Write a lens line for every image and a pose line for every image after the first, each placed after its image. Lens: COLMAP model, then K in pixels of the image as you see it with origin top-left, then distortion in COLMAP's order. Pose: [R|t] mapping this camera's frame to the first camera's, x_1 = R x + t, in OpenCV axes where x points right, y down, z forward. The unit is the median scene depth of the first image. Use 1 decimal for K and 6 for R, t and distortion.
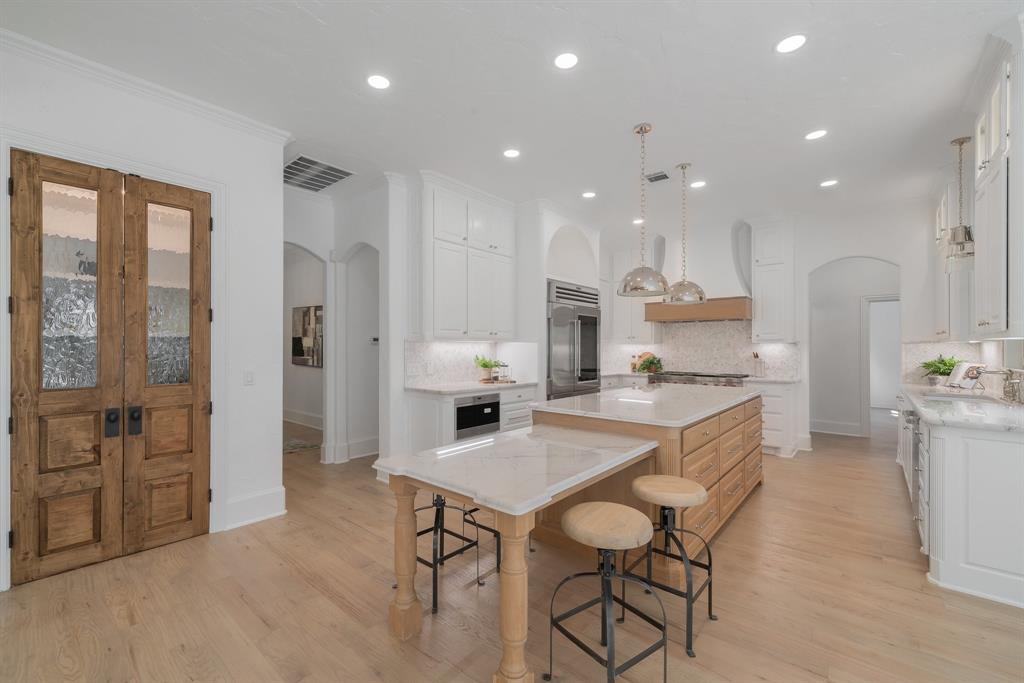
lens RADIAL K [[431.3, 0, 510.5], [0, 431.3, 343.2], [0, 0, 1]] dist [0.000113, -0.000044]
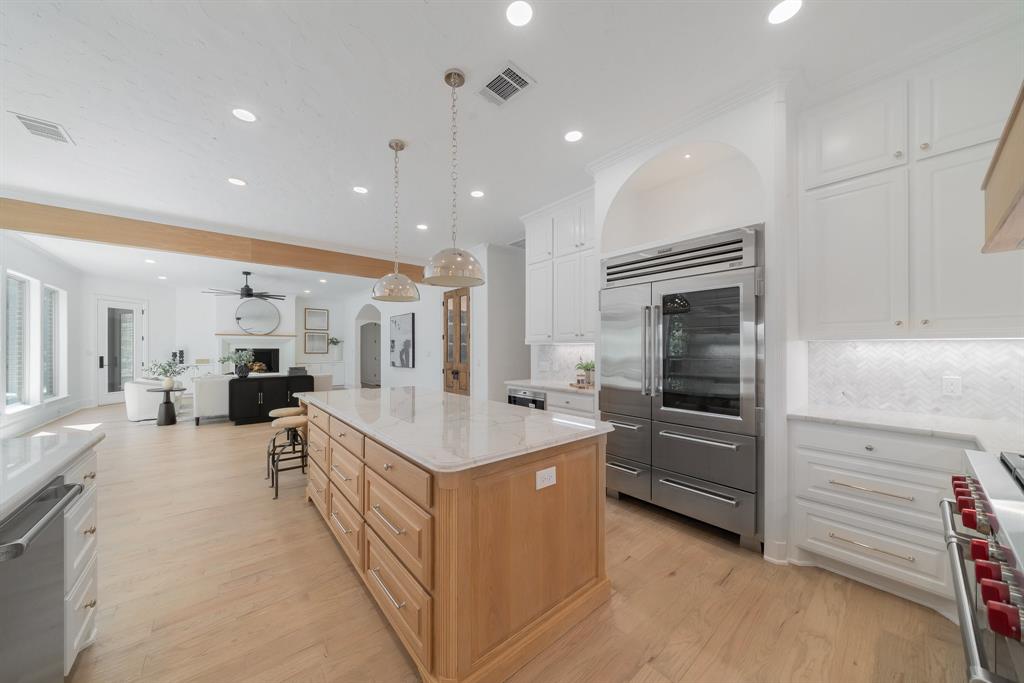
lens RADIAL K [[345.4, 0, 493.3], [0, 345.4, 347.6], [0, 0, 1]] dist [-0.000139, 0.000017]
pose [[-0.197582, -0.009440, -0.980241, 0.911543], [-0.000089, 0.999954, -0.009612, 0.015819], [0.980286, -0.001812, -0.197573, 1.164877]]
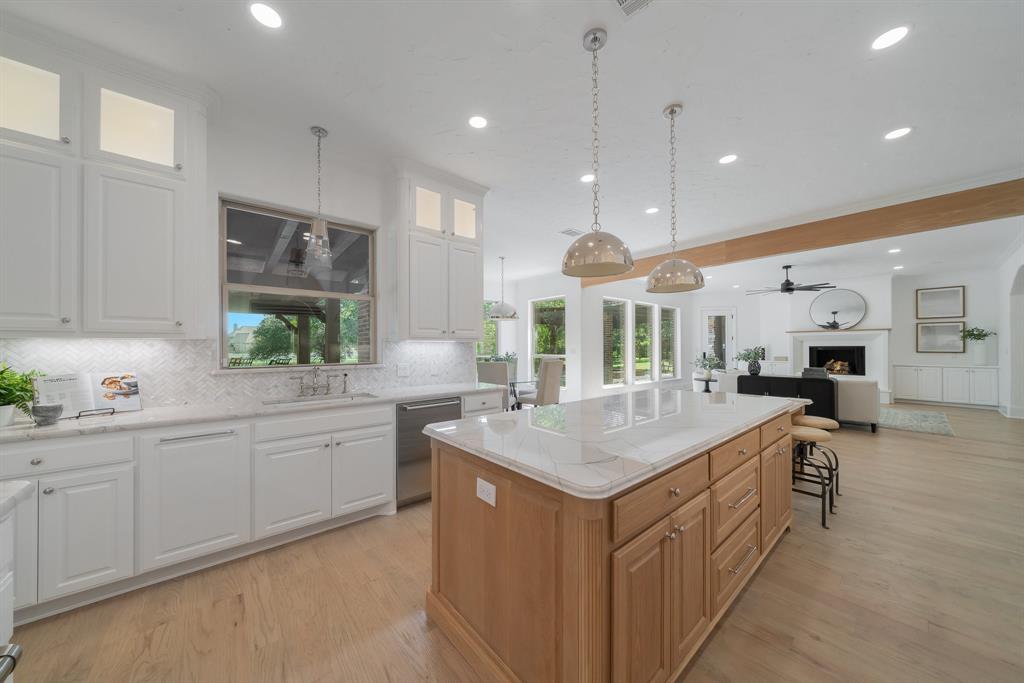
lens RADIAL K [[345.4, 0, 513.6], [0, 345.4, 346.9], [0, 0, 1]] dist [-0.000139, 0.000017]
pose [[-0.985696, -0.002768, 0.168512, 0.429355], [-0.003026, 0.999995, -0.001275, 0.013976], [-0.168507, -0.001767, -0.985699, 1.483177]]
